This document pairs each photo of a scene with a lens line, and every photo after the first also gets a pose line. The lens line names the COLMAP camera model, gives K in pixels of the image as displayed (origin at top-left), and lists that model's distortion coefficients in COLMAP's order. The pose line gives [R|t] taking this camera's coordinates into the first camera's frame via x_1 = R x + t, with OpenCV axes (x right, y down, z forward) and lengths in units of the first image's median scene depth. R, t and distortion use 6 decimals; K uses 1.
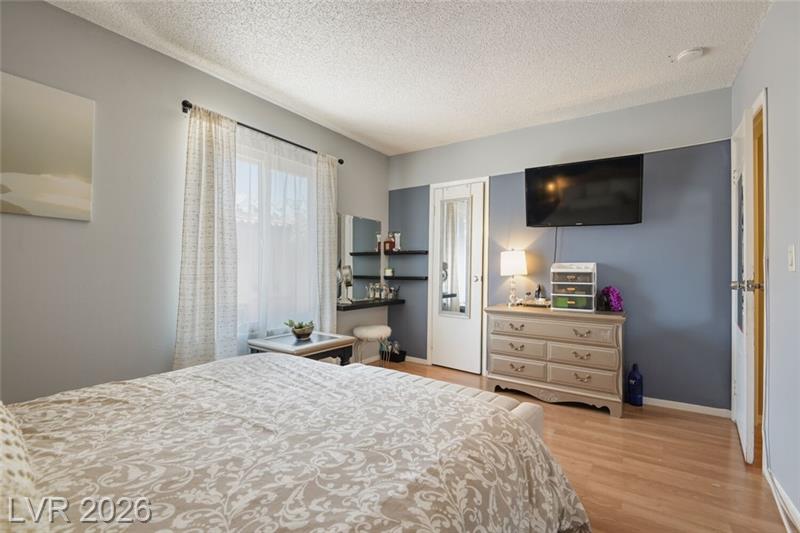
lens RADIAL K [[359.8, 0, 400.0], [0, 359.8, 266.5], [0, 0, 1]] dist [0.024227, -0.021606]
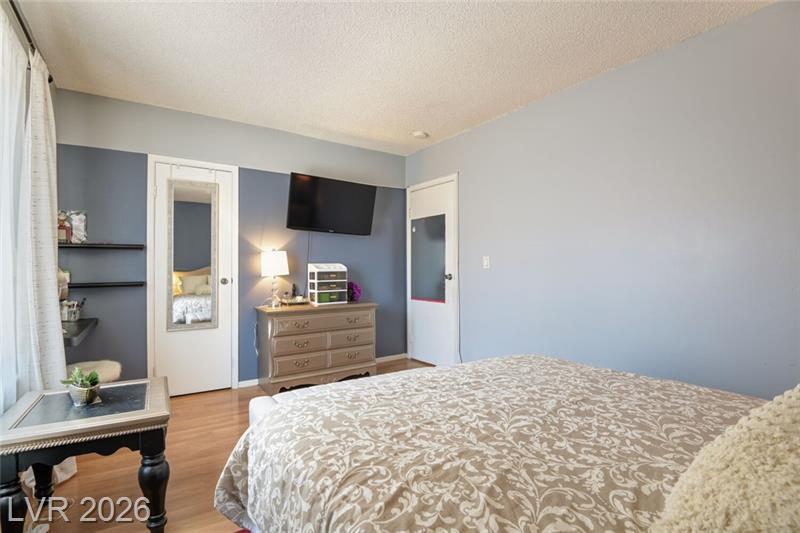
lens RADIAL K [[363.3, 0, 400.0], [0, 363.3, 266.5], [0, 0, 1]] dist [-0.000349, -0.026875]
pose [[0.368477, -0.001366, 0.929636, -0.605726], [0.001861, 0.999998, 0.000732, -0.000730], [-0.929635, 0.001461, 0.368479, 0.392278]]
